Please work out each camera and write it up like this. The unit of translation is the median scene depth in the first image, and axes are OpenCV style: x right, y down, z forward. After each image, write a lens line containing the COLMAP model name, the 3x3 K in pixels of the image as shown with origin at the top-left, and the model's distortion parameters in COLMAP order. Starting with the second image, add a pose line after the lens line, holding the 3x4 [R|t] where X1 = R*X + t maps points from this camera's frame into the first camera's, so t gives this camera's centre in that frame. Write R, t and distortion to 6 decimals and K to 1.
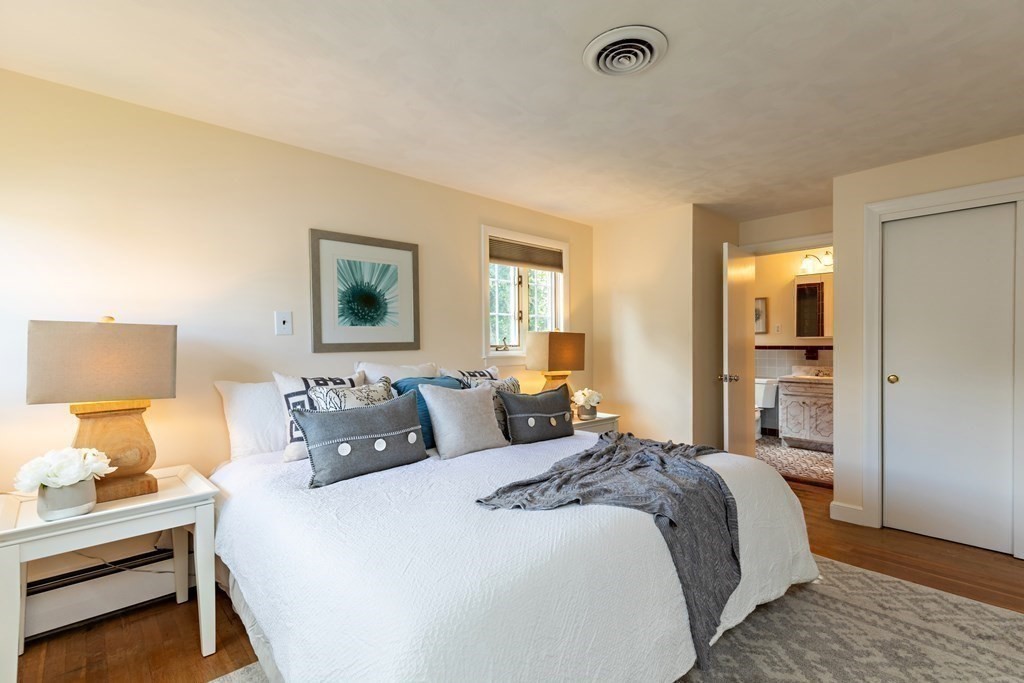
lens RADIAL K [[458.0, 0, 518.3], [0, 458.0, 349.9], [0, 0, 1]] dist [0.010294, -0.000307]
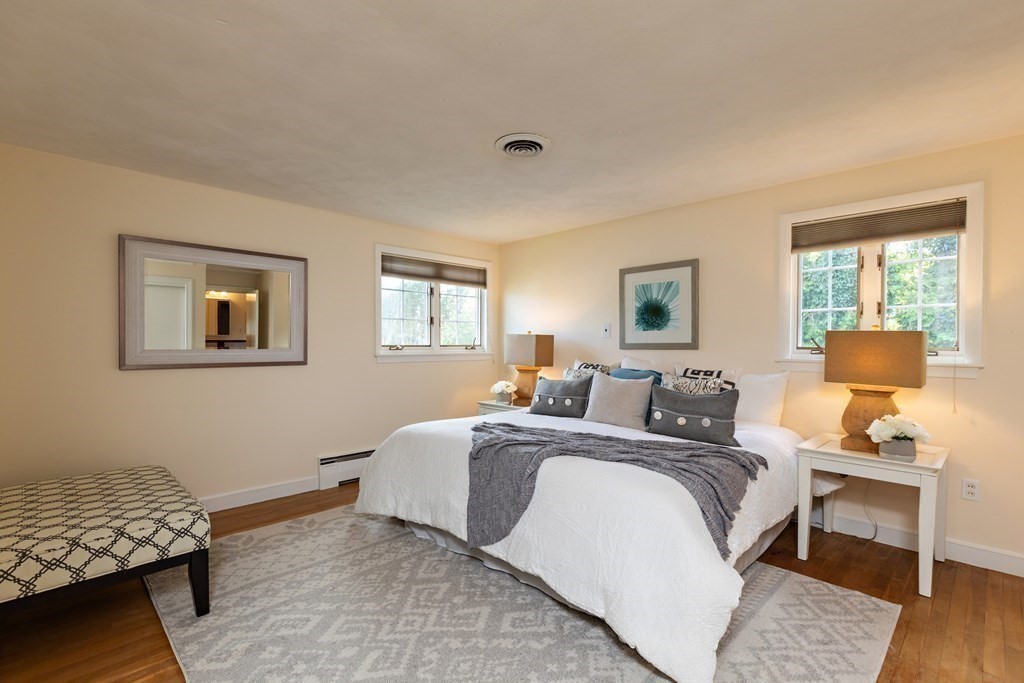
lens RADIAL K [[470.2, 0, 525.9], [0, 470.2, 344.2], [0, 0, 1]] dist [-0.001513, -0.000333]
pose [[0.056776, 0.013878, -0.998290, 1.022933], [-0.017188, 0.999769, 0.012921, -0.023855], [0.998239, 0.016425, 0.057001, 0.545466]]
